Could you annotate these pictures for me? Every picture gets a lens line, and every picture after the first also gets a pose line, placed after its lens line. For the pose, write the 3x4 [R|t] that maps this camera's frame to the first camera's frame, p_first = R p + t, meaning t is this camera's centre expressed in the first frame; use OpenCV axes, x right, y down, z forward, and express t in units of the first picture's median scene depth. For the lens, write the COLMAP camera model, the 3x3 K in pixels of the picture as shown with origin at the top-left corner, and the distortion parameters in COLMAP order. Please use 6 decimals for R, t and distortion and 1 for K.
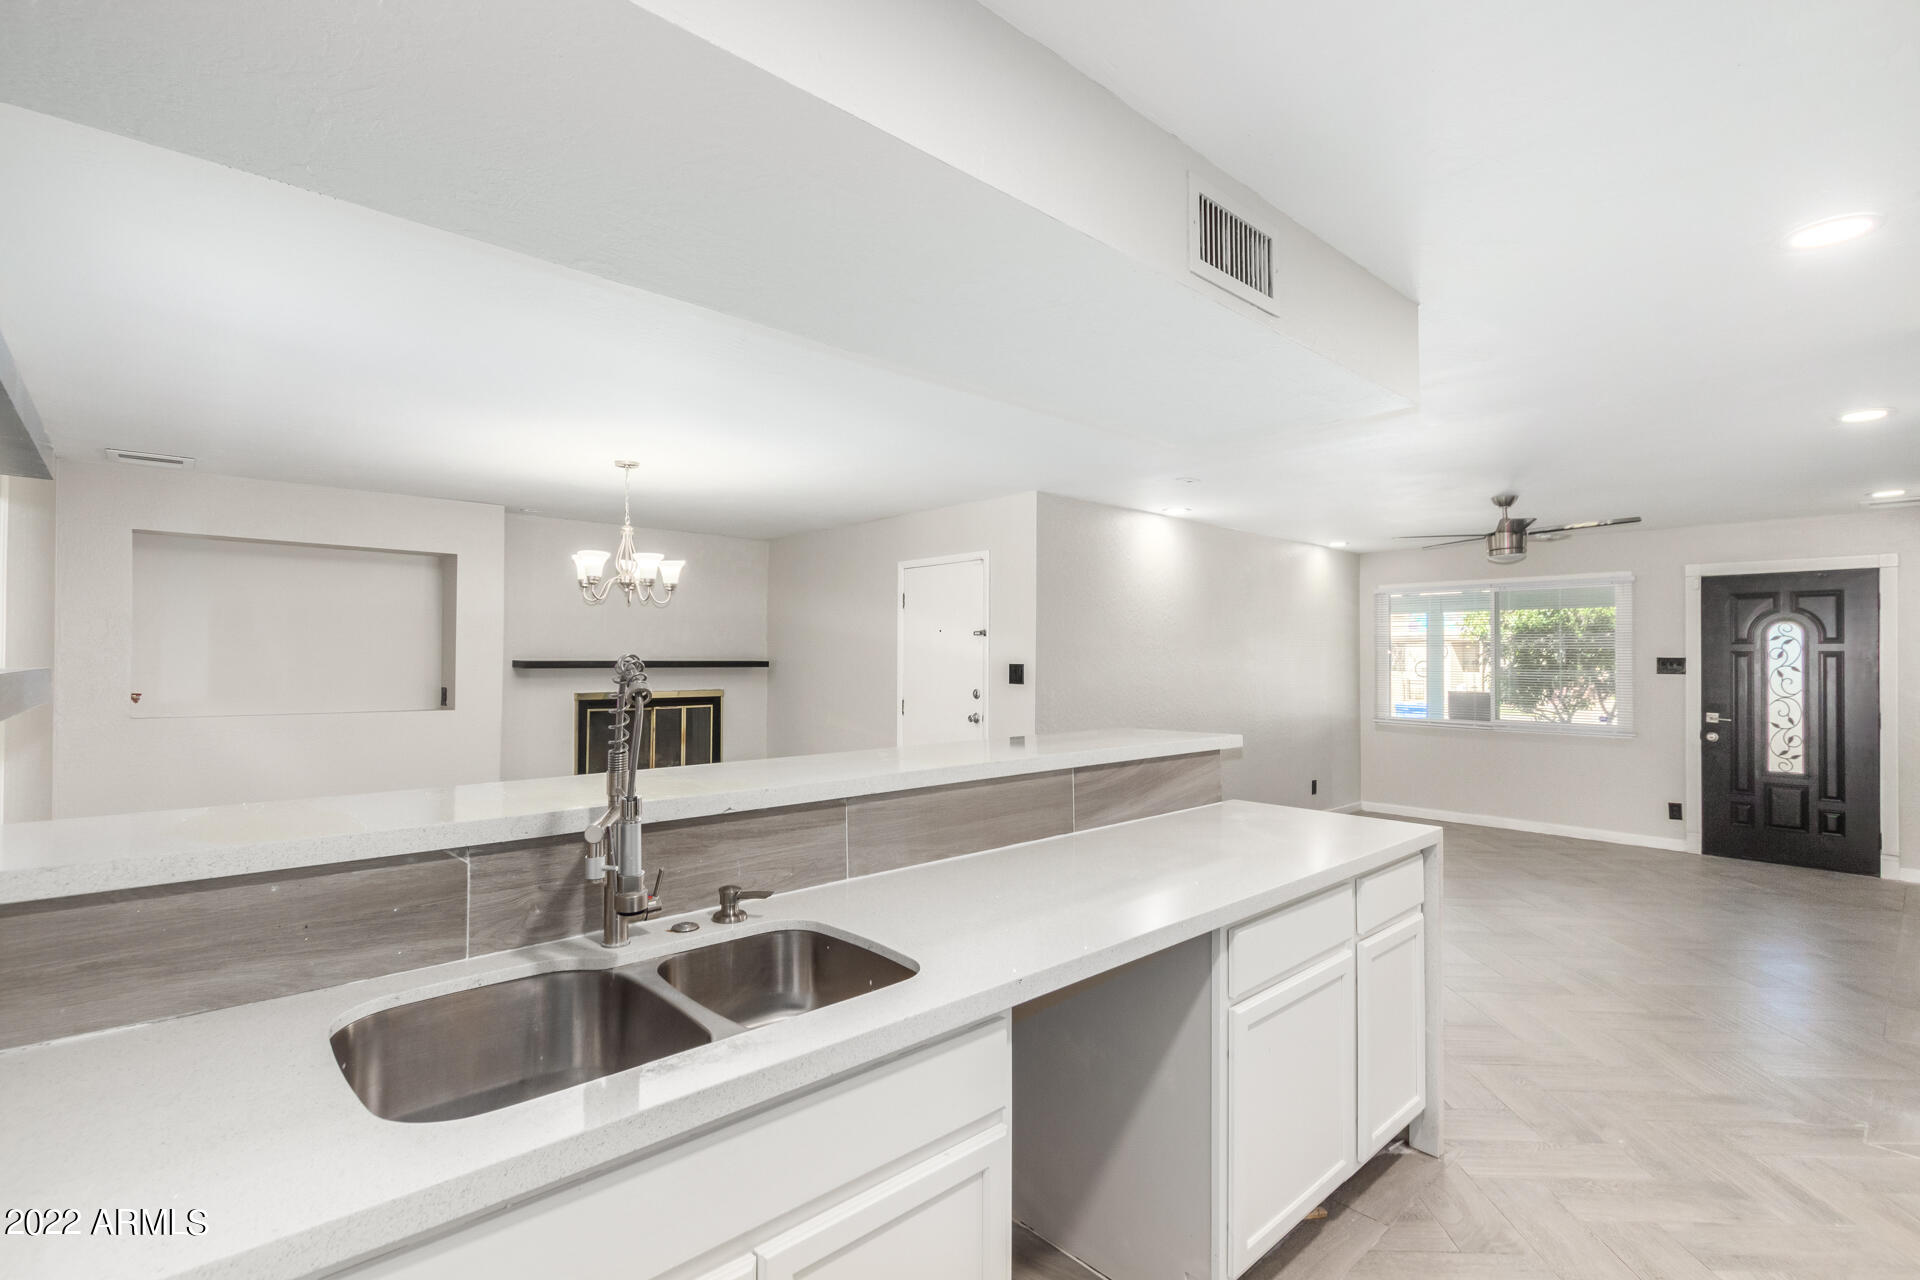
lens RADIAL K [[887.4, 0, 956.1], [0, 887.4, 649.9], [0, 0, 1]] dist [-0.001047, -0.001394]
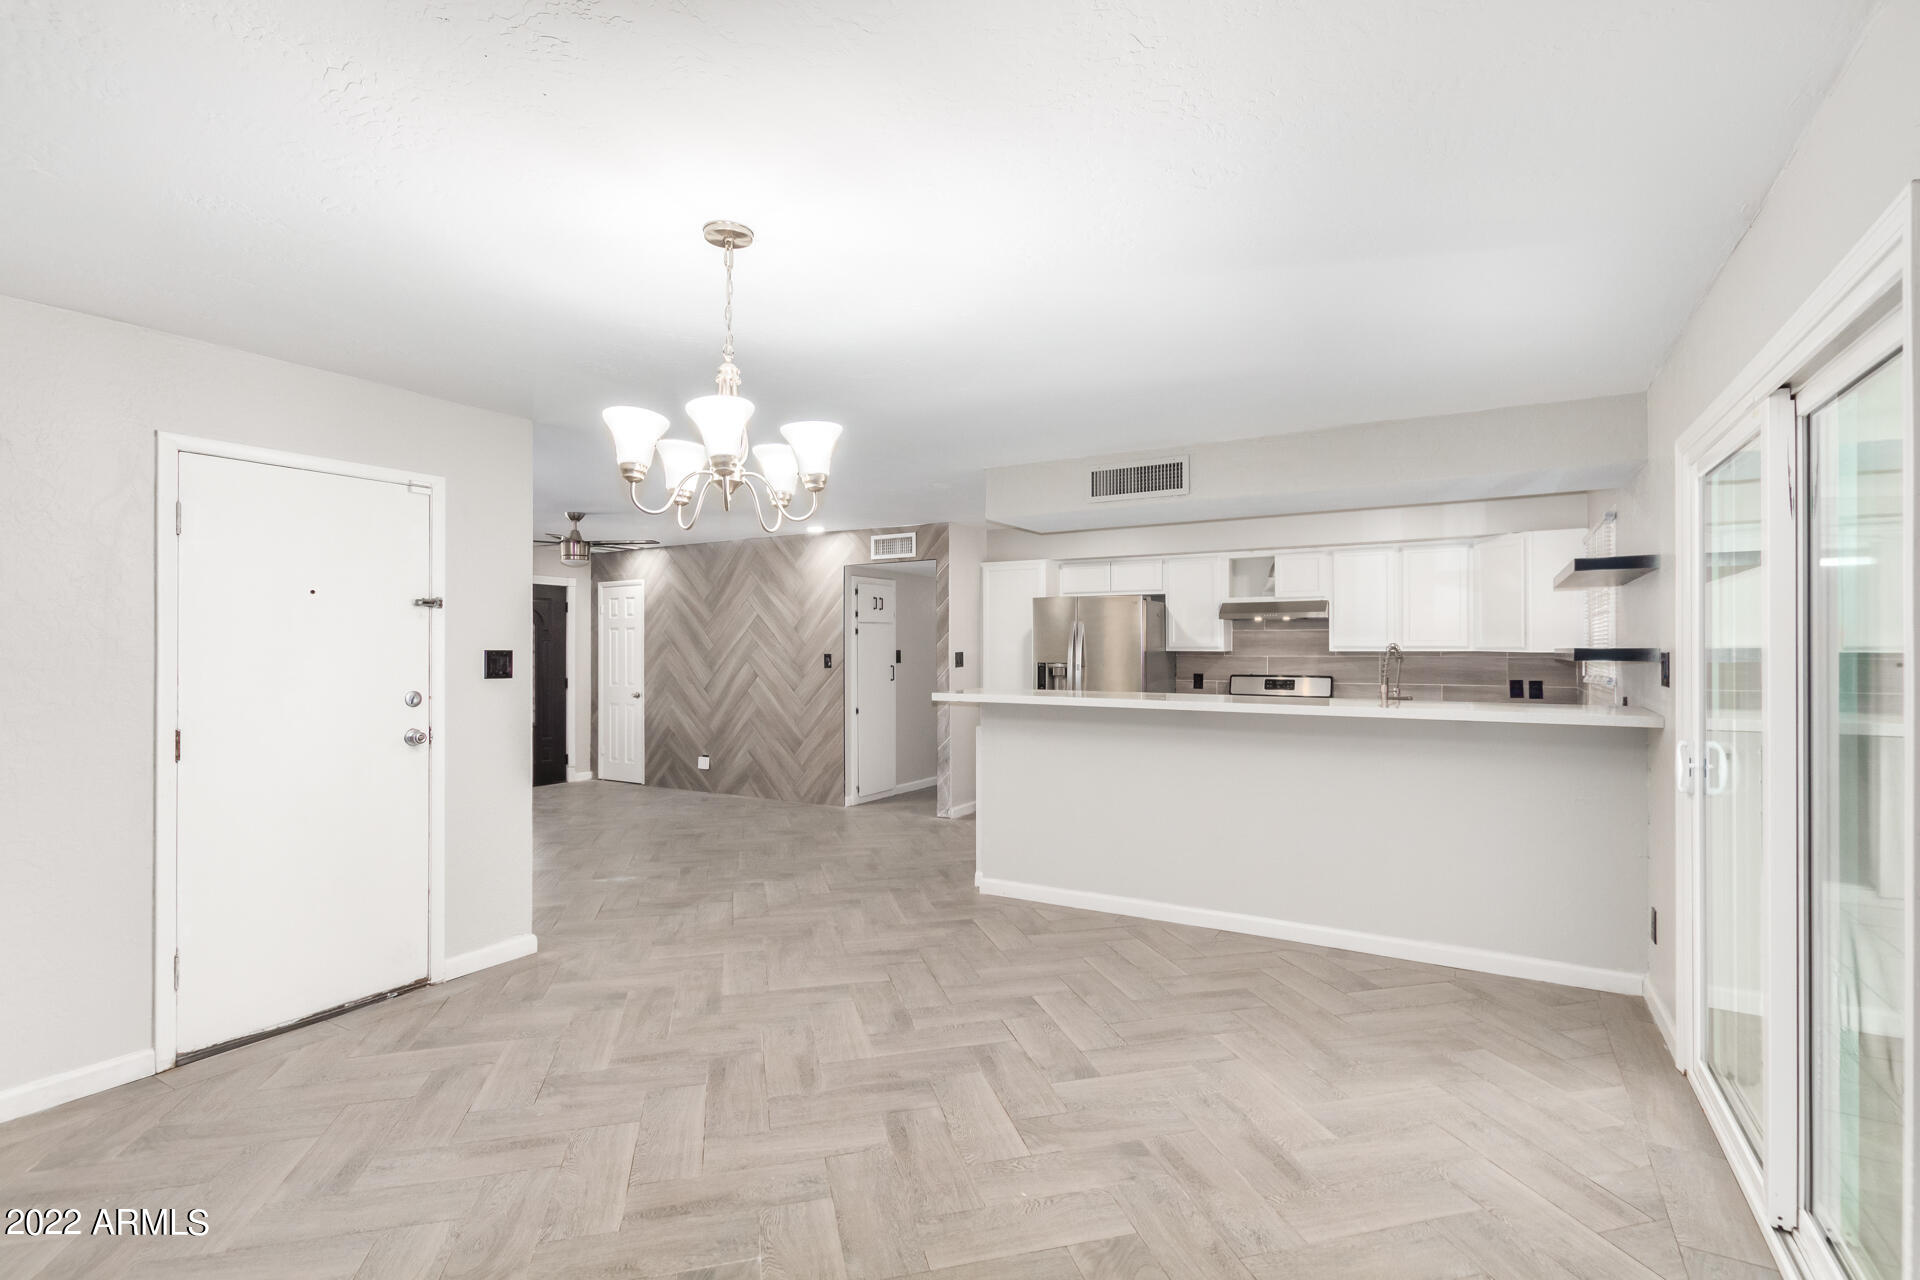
lens RADIAL K [[887.4, 0, 956.3], [0, 887.4, 643.8], [0, 0, 1]] dist [-0.001047, -0.001394]
pose [[-0.296755, 0.001302, 0.954953, -0.626270], [-0.011682, 0.999919, -0.004993, 0.008410], [-0.954882, -0.012637, -0.296716, 0.745489]]
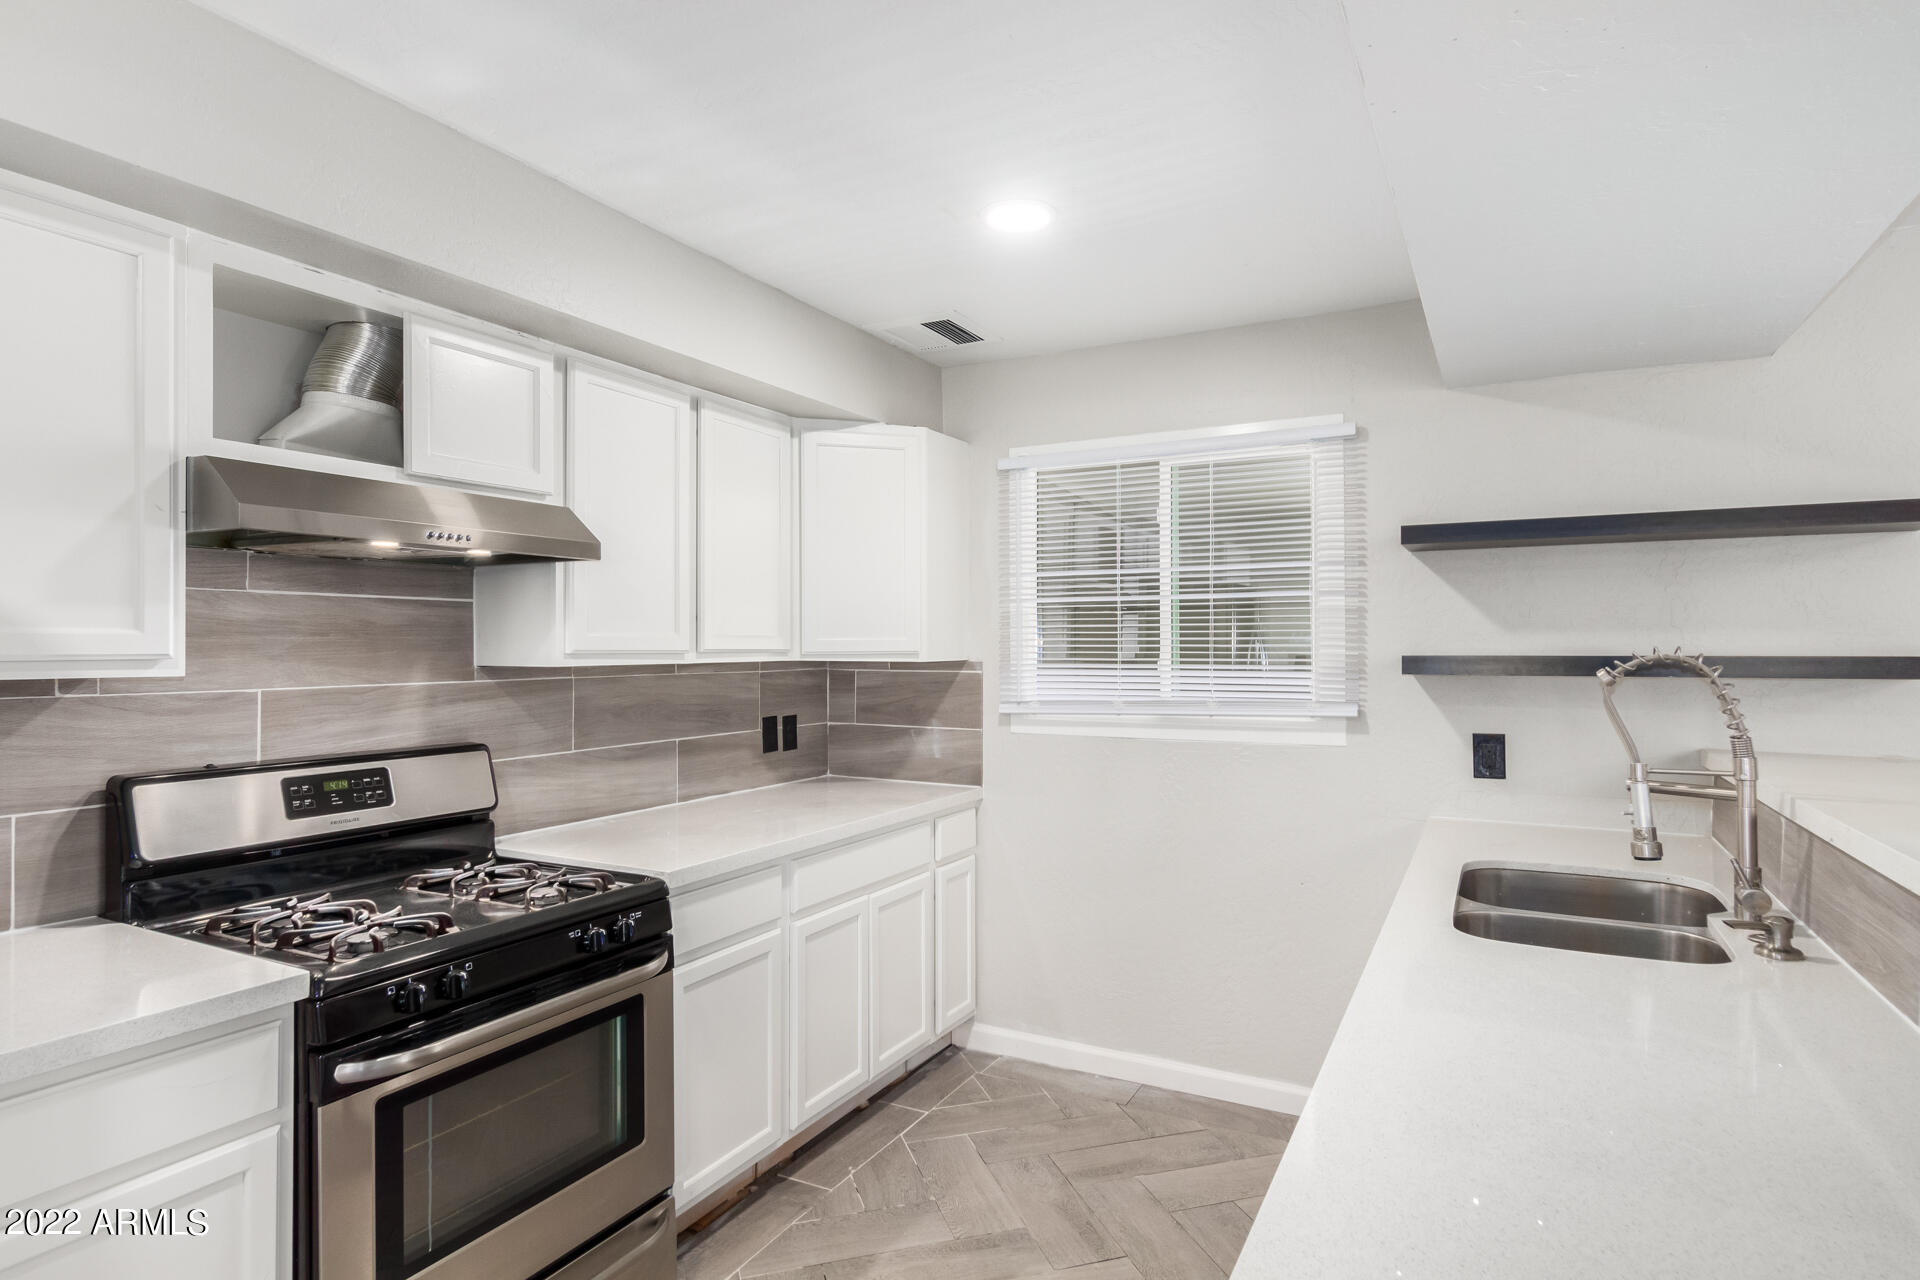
lens RADIAL K [[1054.0, 0, 970.2], [0, 1054.0, 644.9], [0, 0, 1]] dist [0.040518, 0.000304]
pose [[-0.941550, -0.003406, -0.336856, 0.216270], [0.000532, 0.999933, -0.011598, 0.003547], [0.336873, -0.011100, -0.941485, 0.453825]]
